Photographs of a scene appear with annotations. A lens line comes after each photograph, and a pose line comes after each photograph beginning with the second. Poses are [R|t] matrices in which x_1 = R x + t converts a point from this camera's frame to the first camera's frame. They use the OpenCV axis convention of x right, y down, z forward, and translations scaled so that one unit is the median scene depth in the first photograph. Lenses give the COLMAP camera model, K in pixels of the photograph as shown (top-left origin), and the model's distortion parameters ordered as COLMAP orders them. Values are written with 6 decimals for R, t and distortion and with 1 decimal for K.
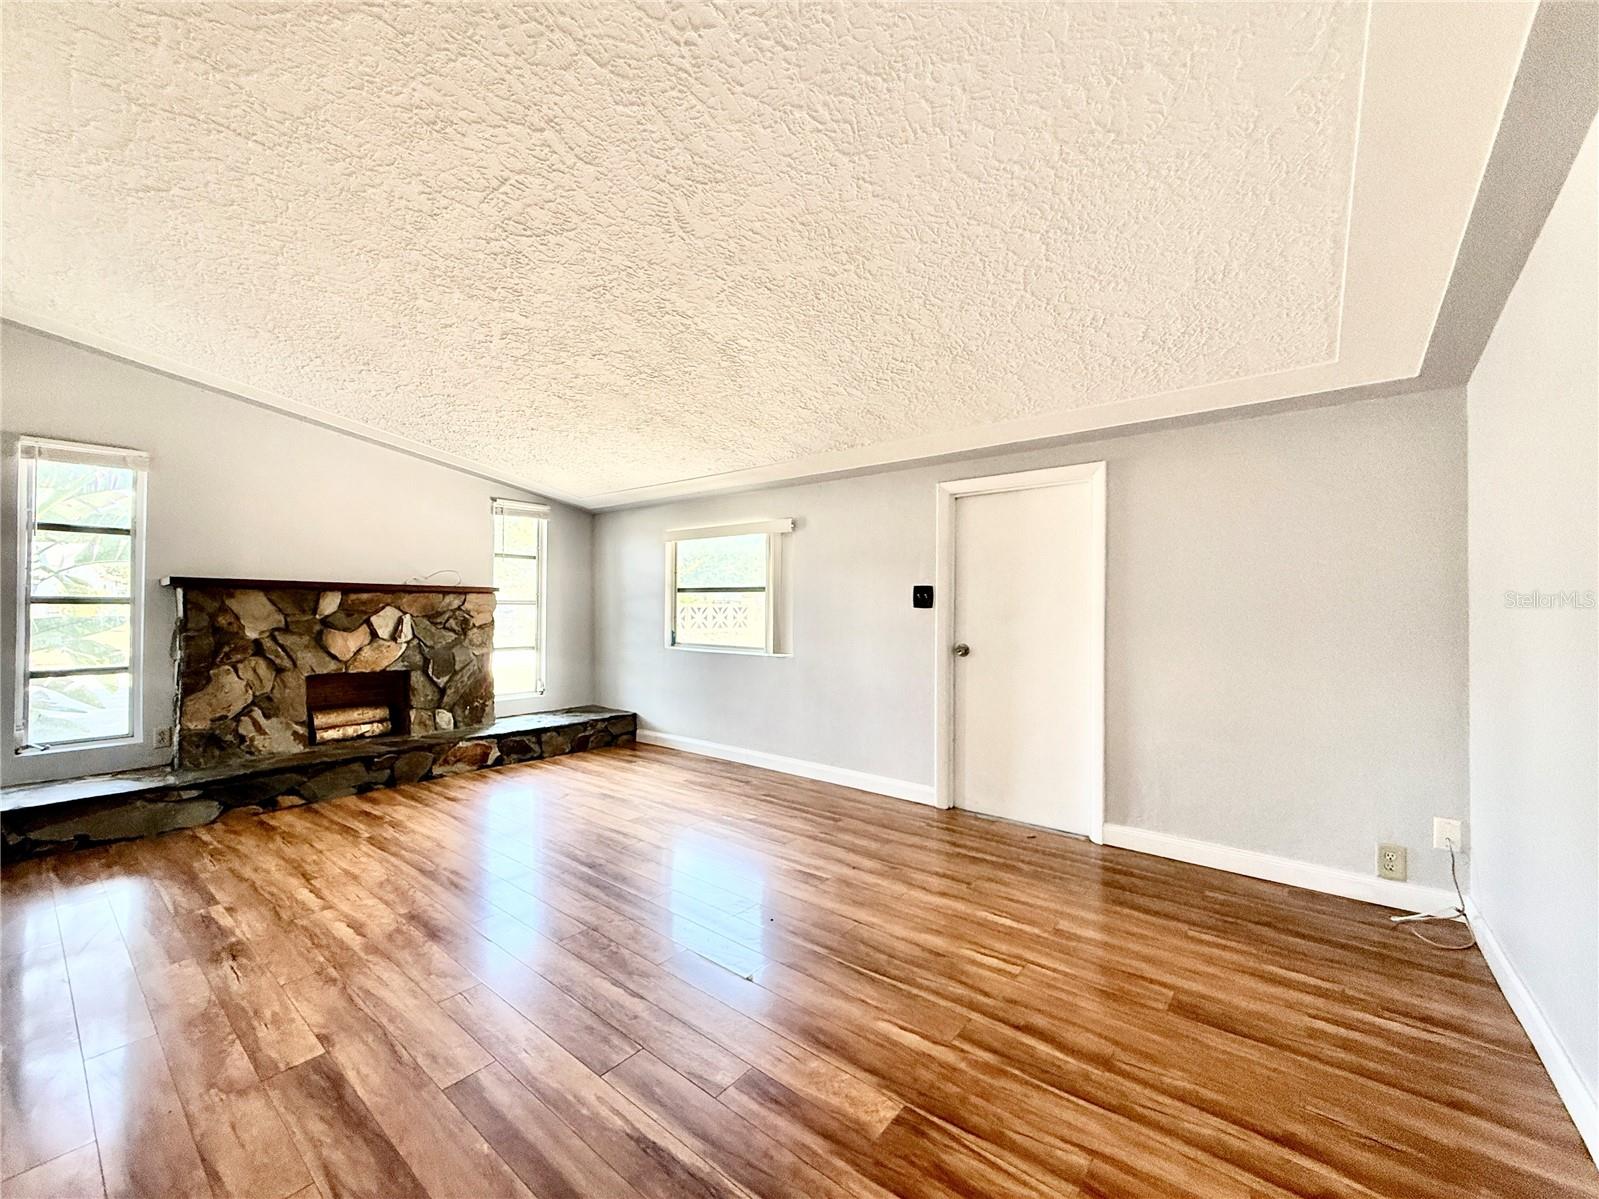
lens RADIAL K [[636.8, 0, 796.2], [0, 636.8, 599.1], [0, 0, 1]] dist [-0.000117, 0.000128]
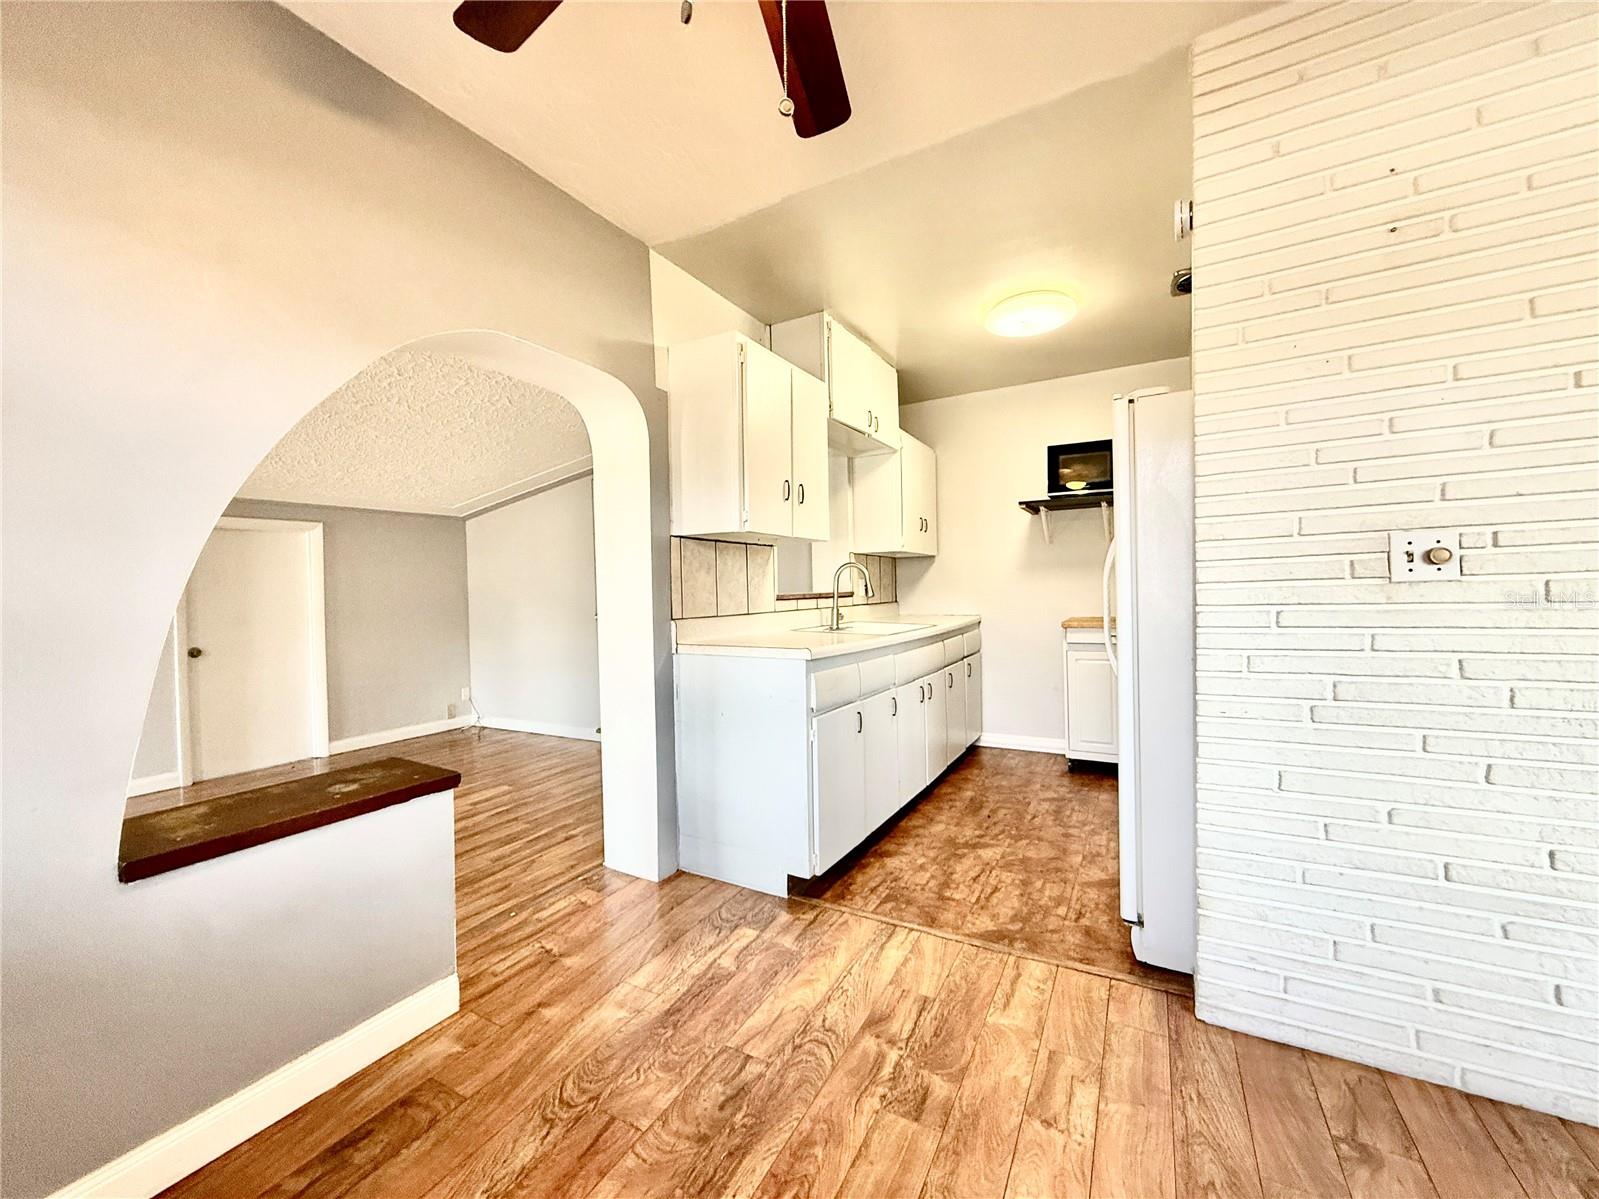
lens RADIAL K [[637.5, 0, 794.7], [0, 637.5, 599.8], [0, 0, 1]] dist [0.000669, -0.000035]
pose [[-0.167176, -0.019269, 0.985739, -1.064694], [0.006234, 0.999768, 0.020601, -0.036764], [-0.985907, 0.009589, -0.167017, 0.063897]]
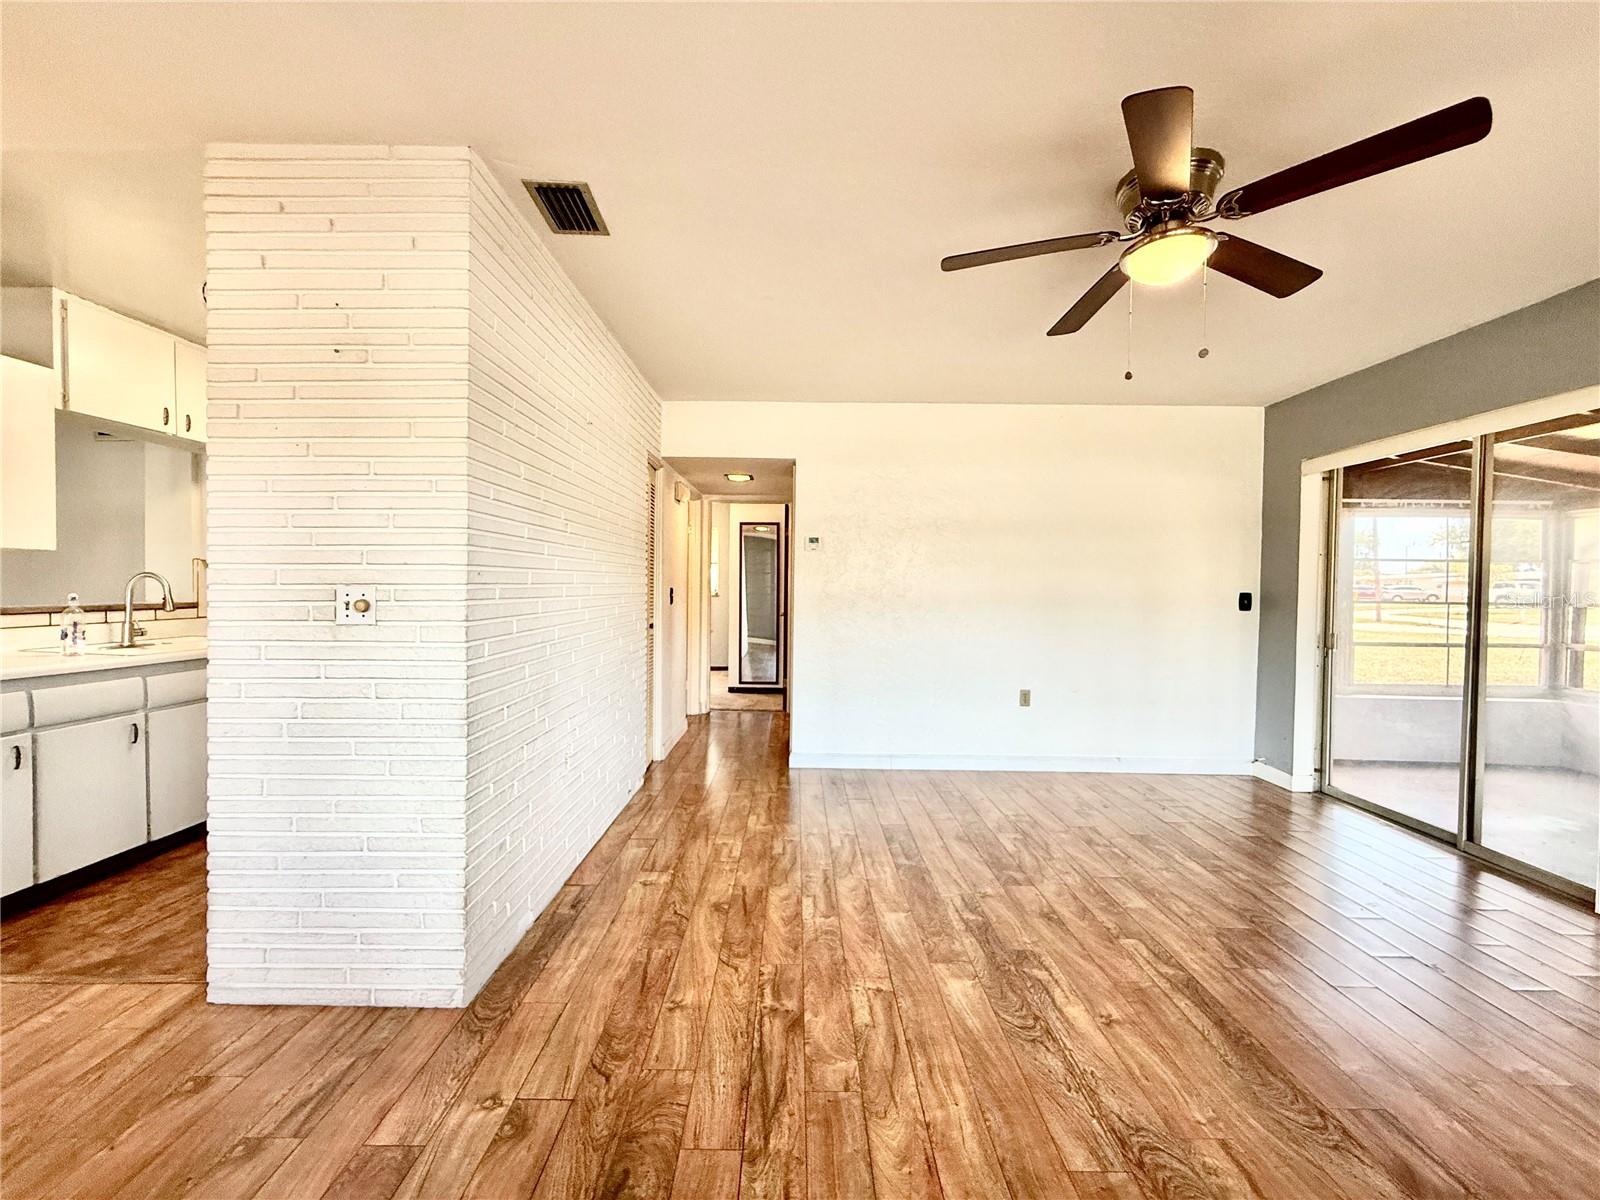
lens RADIAL K [[637.9, 0, 795.2], [0, 637.9, 600.3], [0, 0, 1]] dist [0.000669, -0.000035]
pose [[-0.623841, -0.032254, 0.780885, -1.346102], [-0.027551, 0.999435, 0.019271, -0.074525], [-0.781066, -0.009492, -0.624377, -0.315780]]
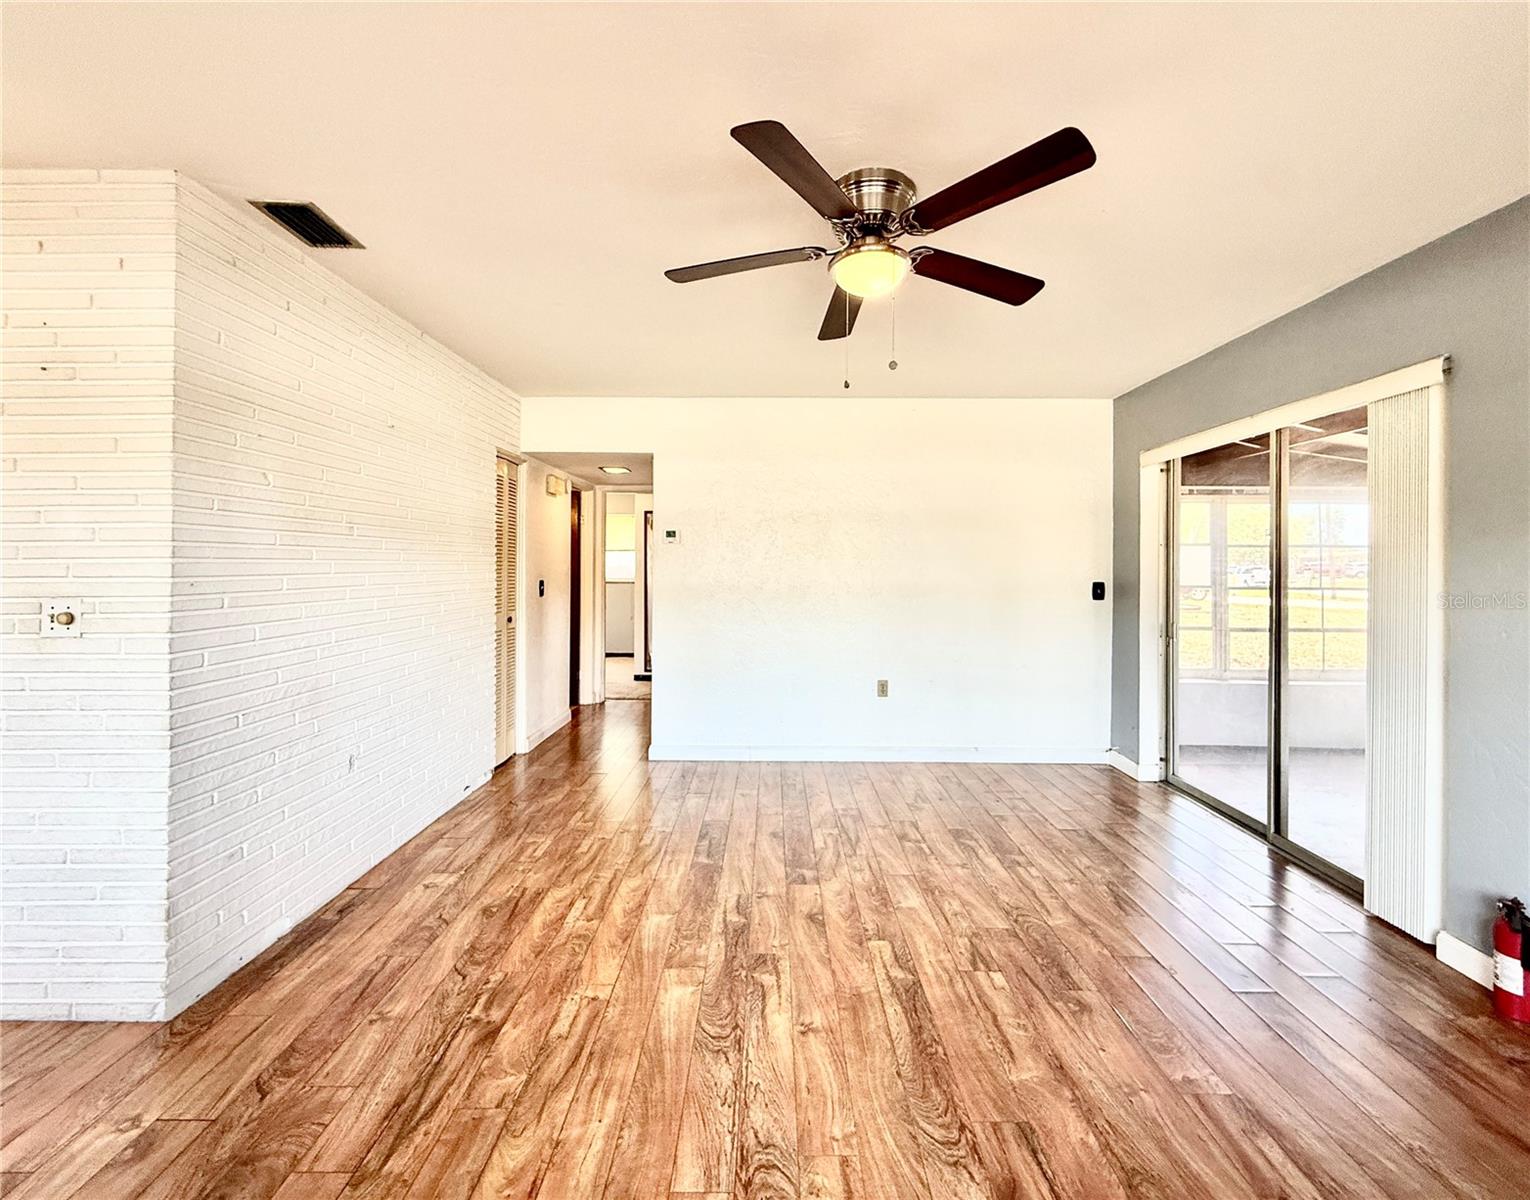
lens RADIAL K [[635.4, 0, 772.5], [0, 635.4, 565.1], [0, 0, 1]] dist [0.000849, -0.000029]
pose [[-0.626115, -0.009046, 0.779679, -1.481416], [-0.020253, 0.999784, -0.004665, -0.101467], [-0.779468, -0.018712, -0.626162, -0.476690]]
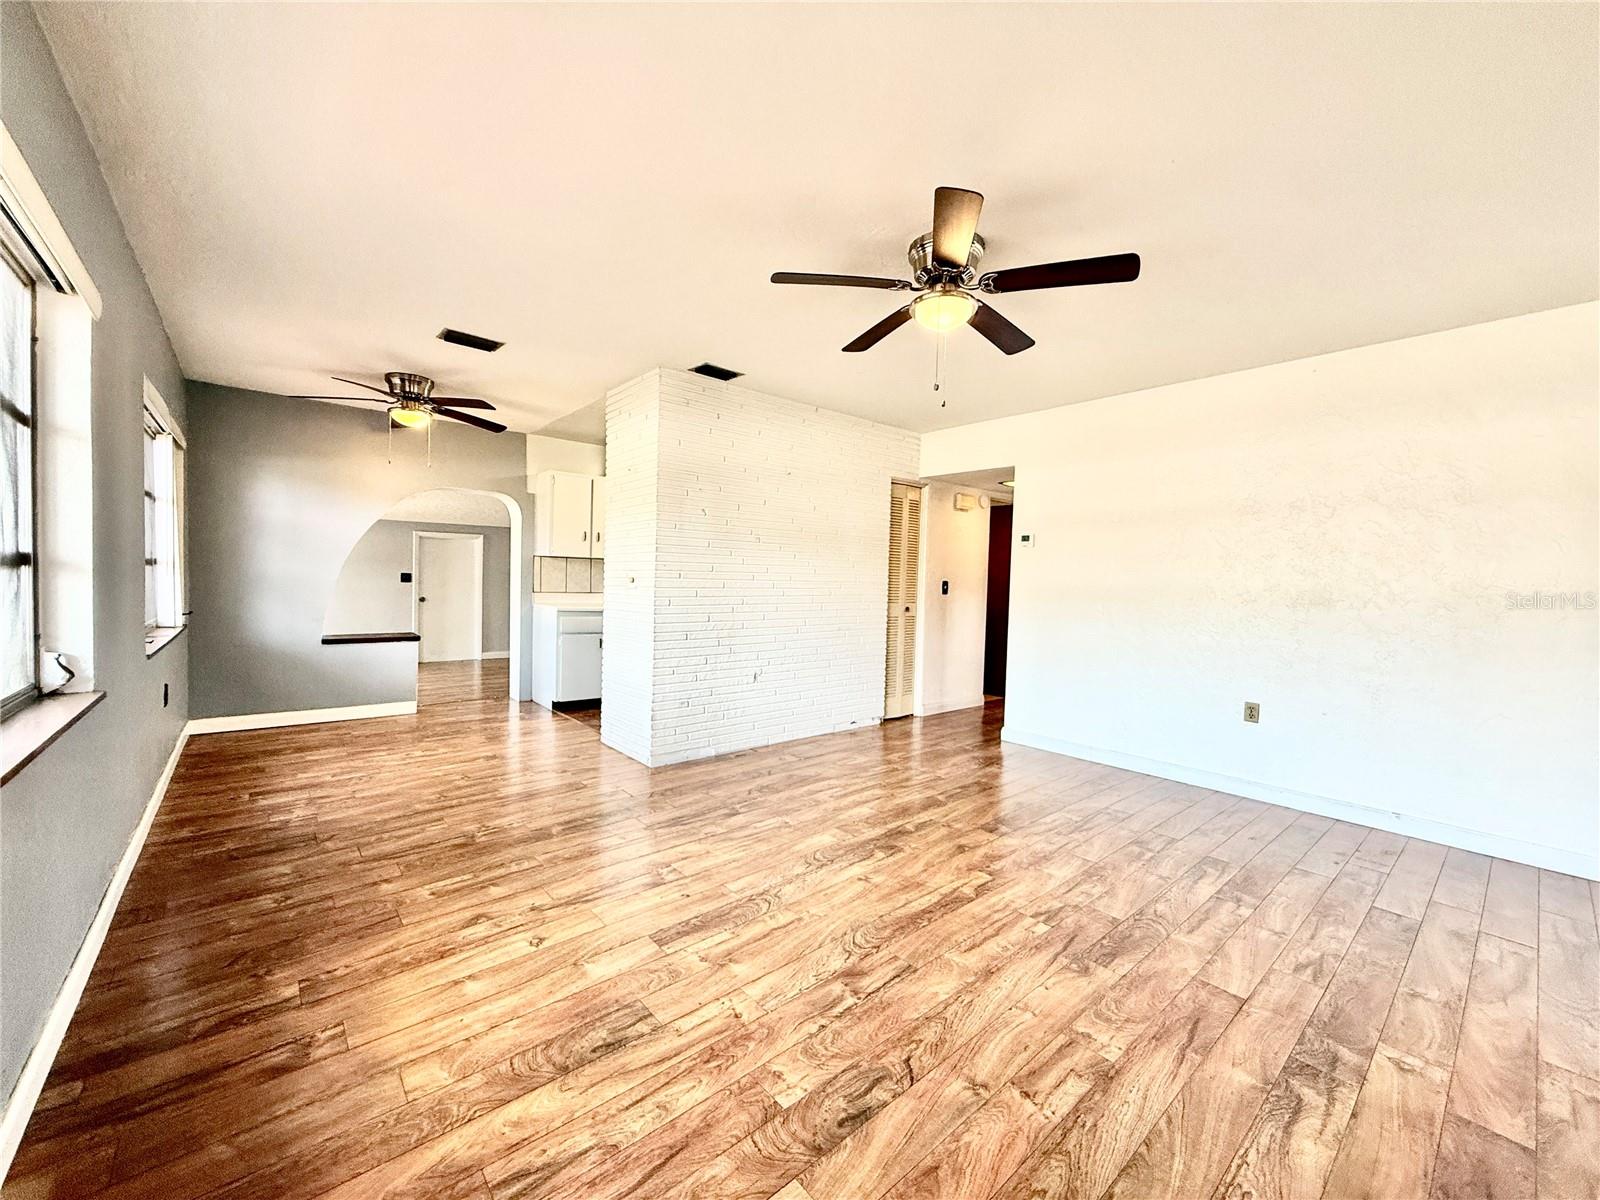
lens RADIAL K [[637.2, 0, 796.7], [0, 637.2, 599.6], [0, 0, 1]] dist [-0.000117, 0.000128]
pose [[0.186592, -0.035643, 0.981791, -1.790674], [-0.037794, 0.998342, 0.043426, -0.076466], [-0.981710, -0.045208, 0.184936, -0.842150]]
